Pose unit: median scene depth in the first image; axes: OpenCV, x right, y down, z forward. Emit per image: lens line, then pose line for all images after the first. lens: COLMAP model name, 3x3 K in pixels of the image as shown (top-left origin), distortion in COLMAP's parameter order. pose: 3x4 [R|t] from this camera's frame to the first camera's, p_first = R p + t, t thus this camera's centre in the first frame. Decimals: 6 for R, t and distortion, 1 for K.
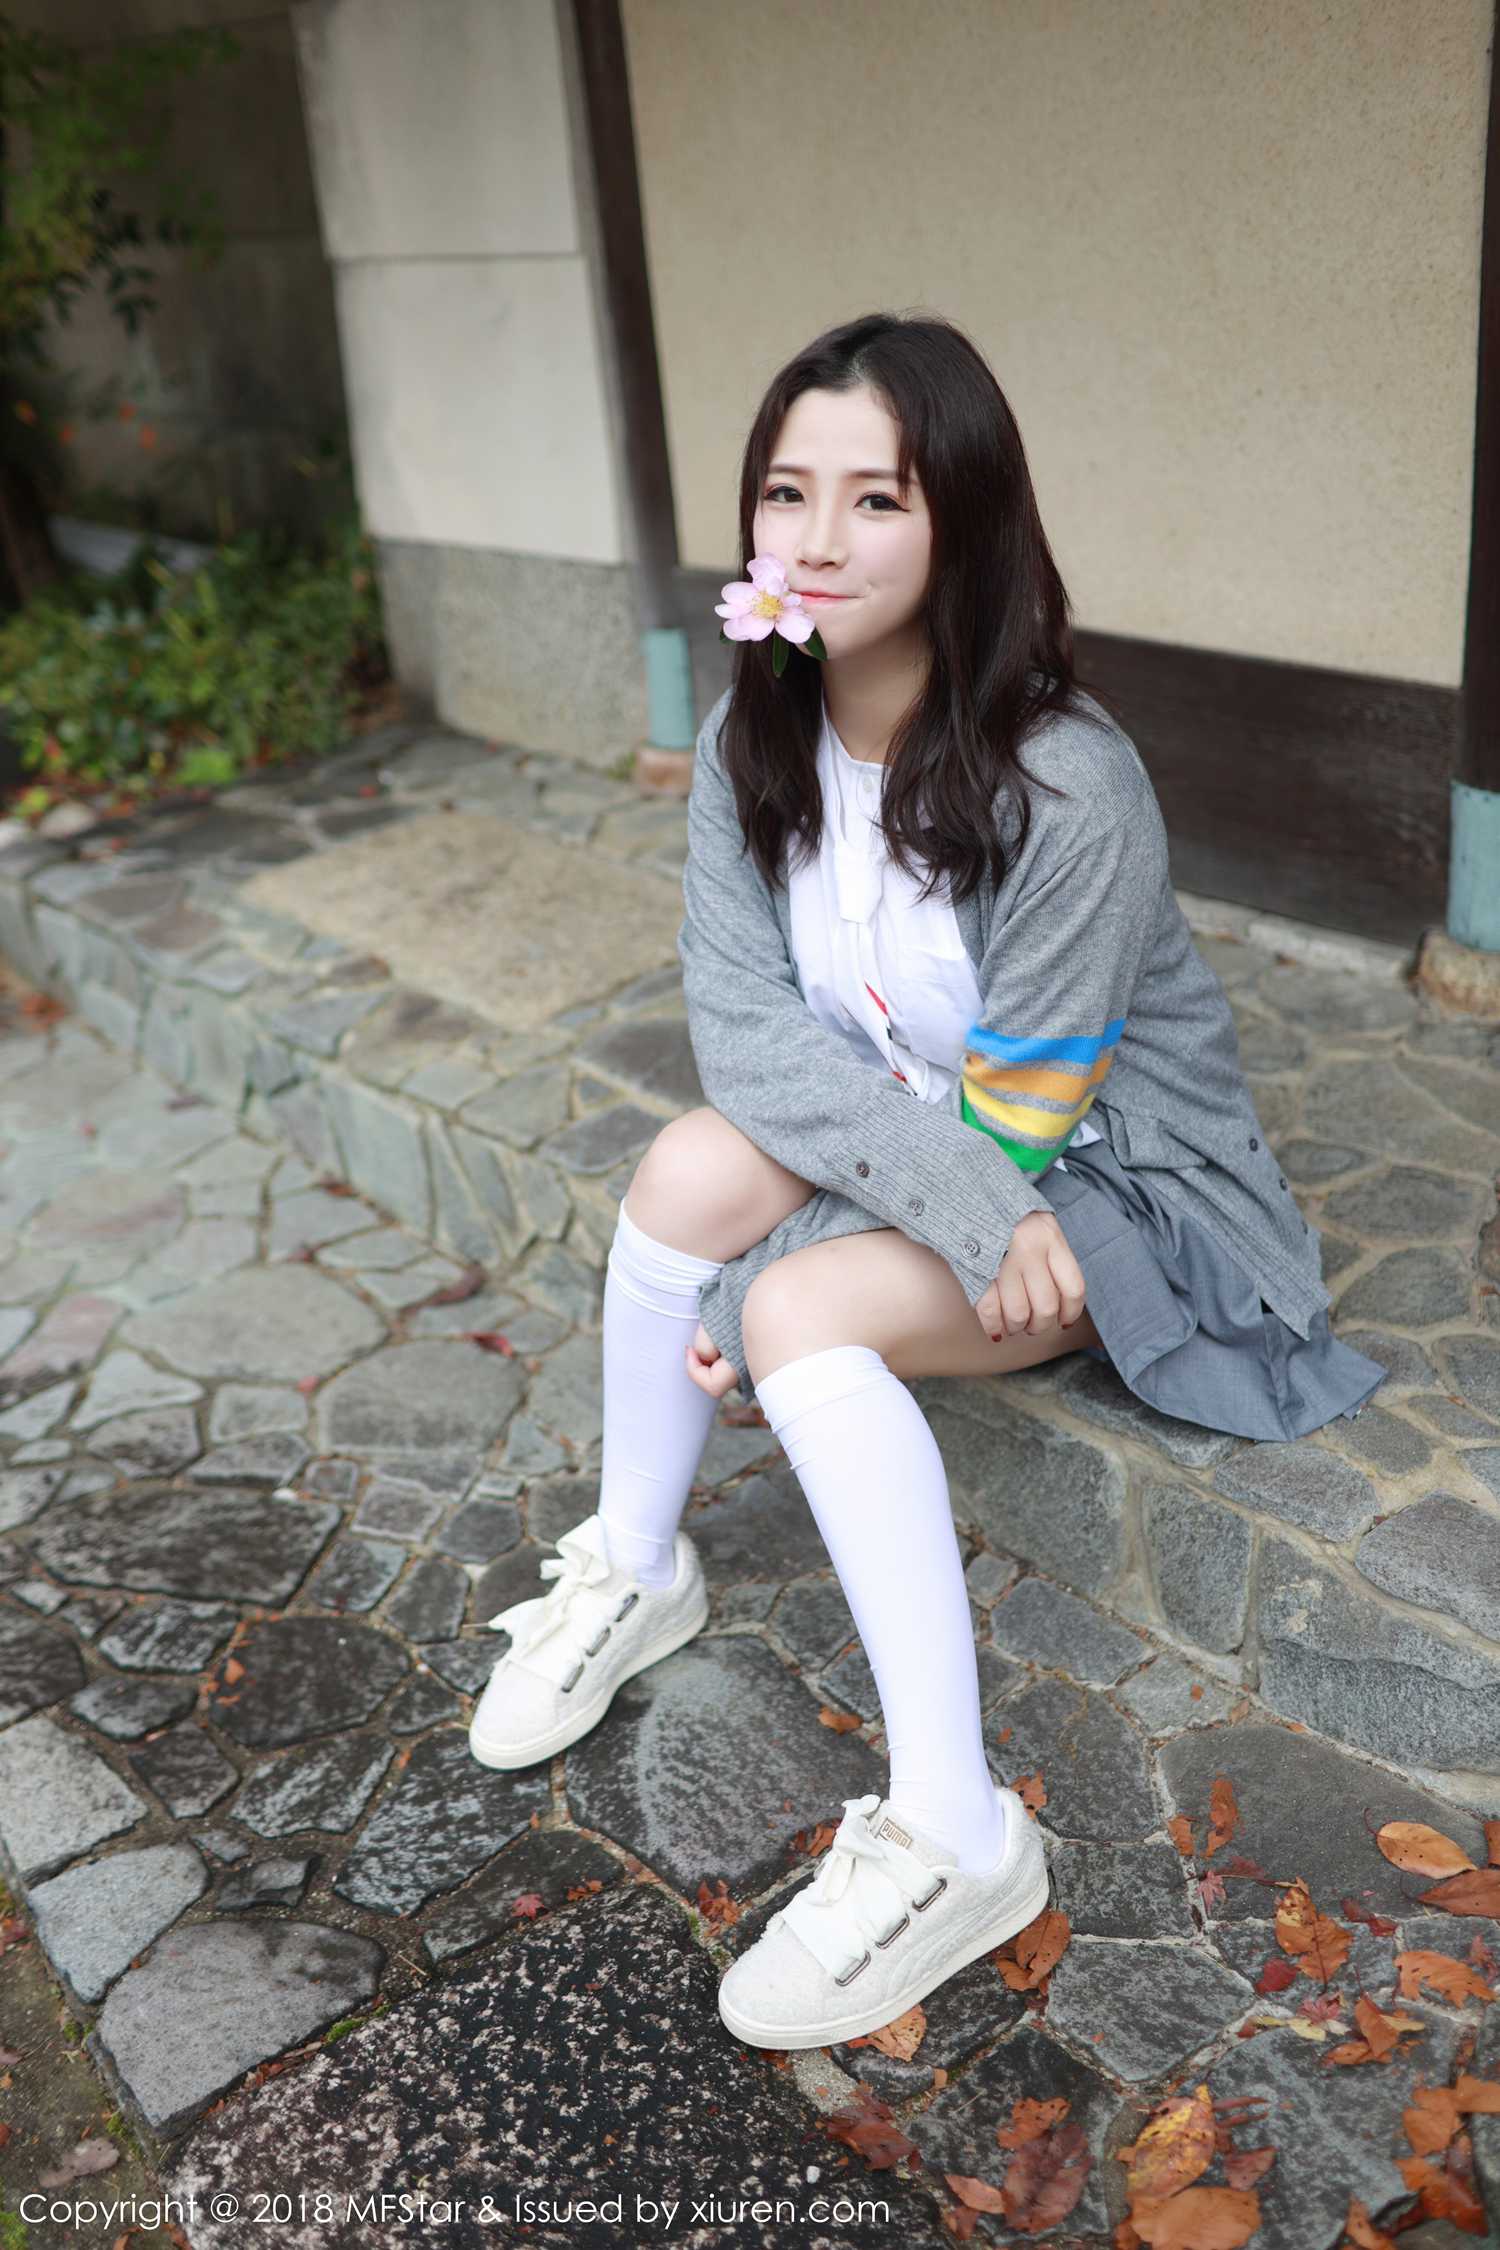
lens RADIAL K [[2184.0, 0, 760.8], [0, 2184.0, 1111.8], [0, 0, 1]] dist [-0.036326, 0.000000]
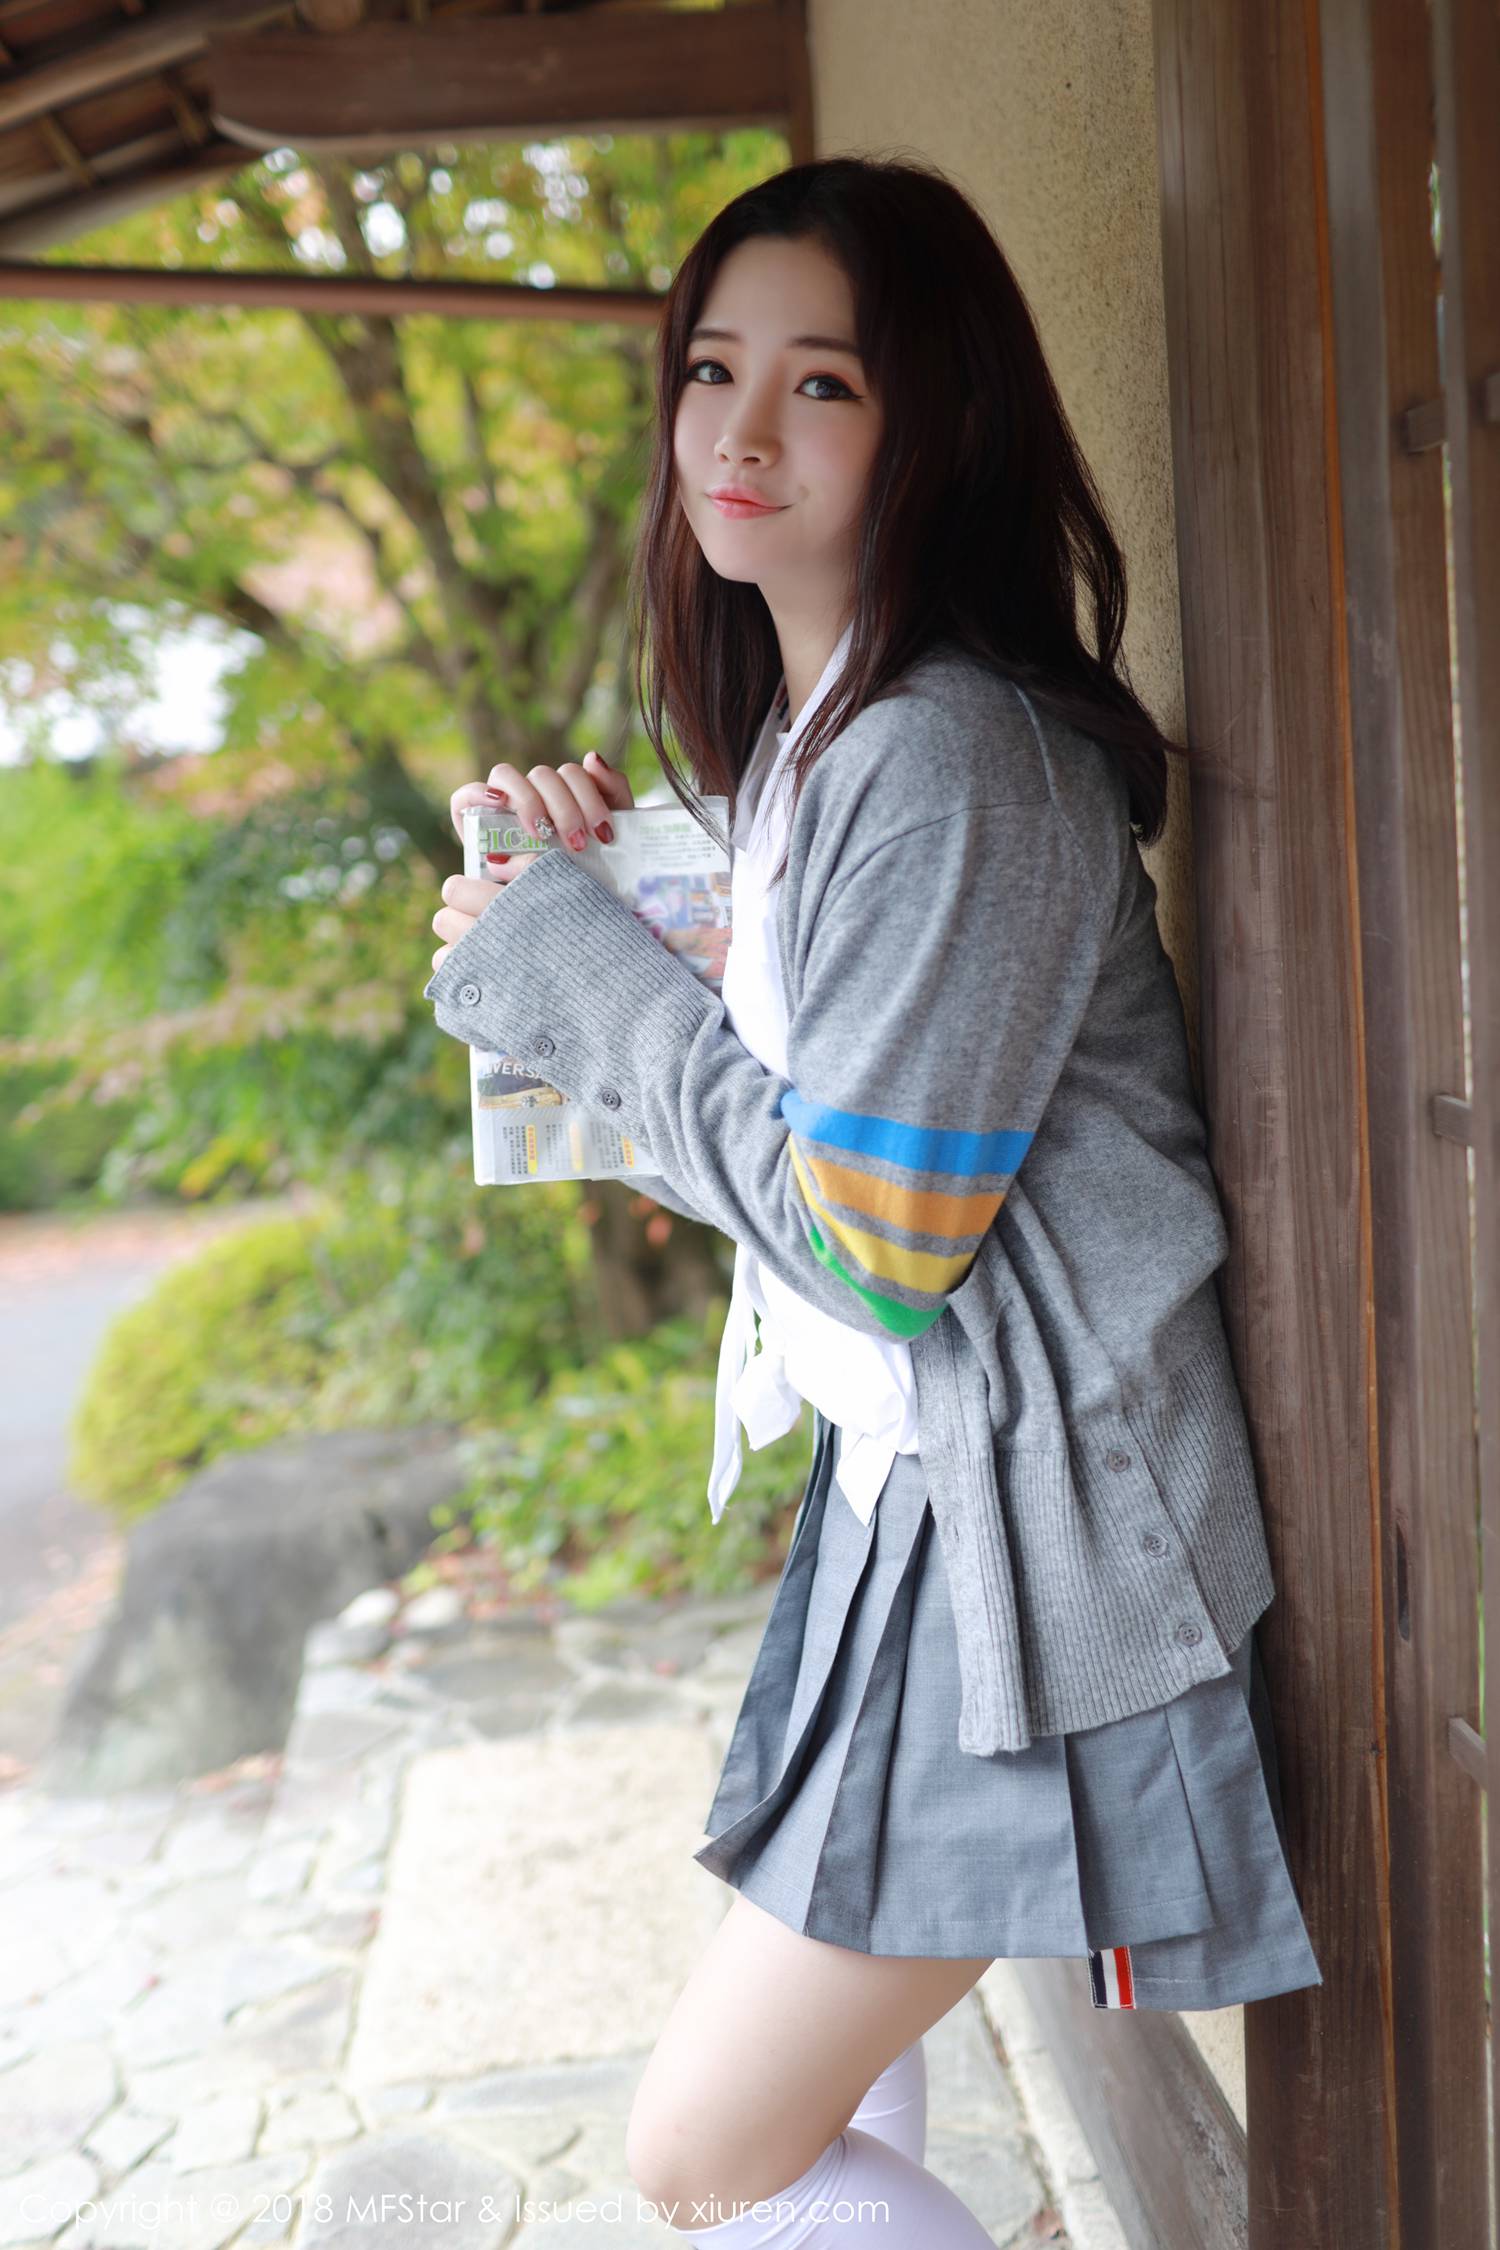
lens RADIAL K [[2184.0, 0, 754.4], [0, 2184.0, 1128.9], [0, 0, 1]] dist [-0.036326, 0.000000]
pose [[0.803871, 0.125574, -0.581398, 0.594336], [-0.262174, 0.952191, -0.156836, -0.390738], [0.533907, 0.278503, 0.798360, 0.406348]]
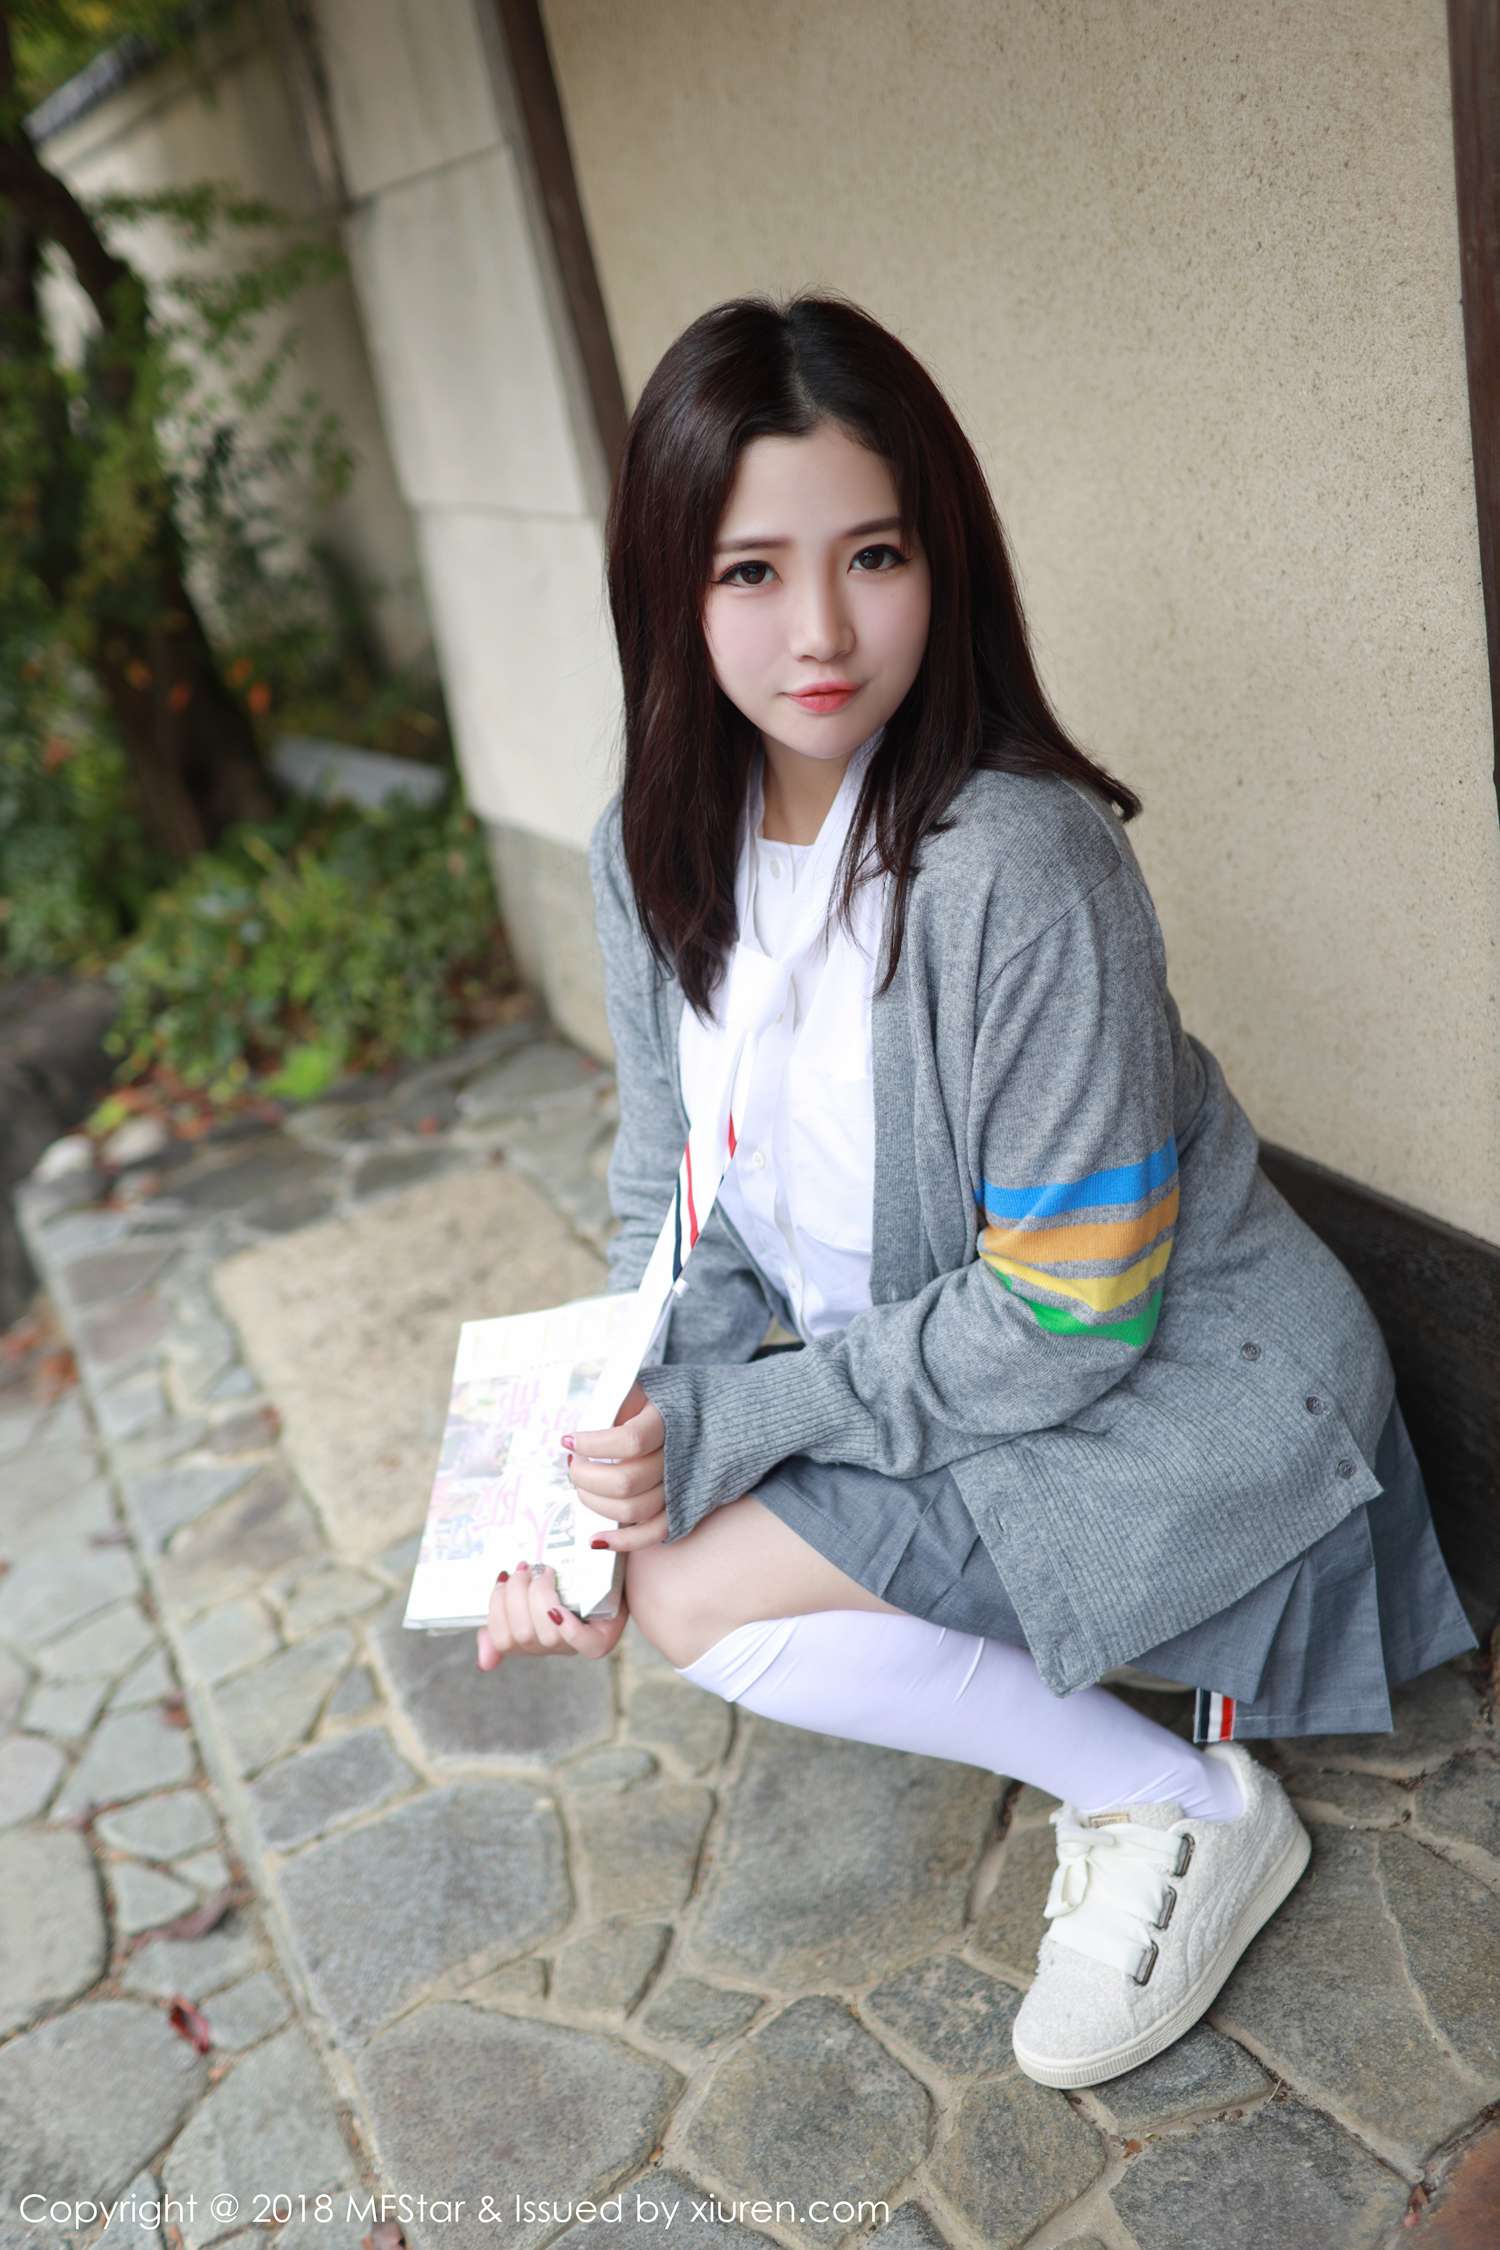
lens RADIAL K [[2184.0, 0, 744.5], [0, 2184.0, 1108.7], [0, 0, 1]] dist [-0.036326, 0.000000]
pose [[0.952264, 0.028553, -0.303937, 0.340900], [-0.032160, 0.999459, -0.006870, -0.260510], [0.303577, 0.016317, 0.952667, 0.377017]]
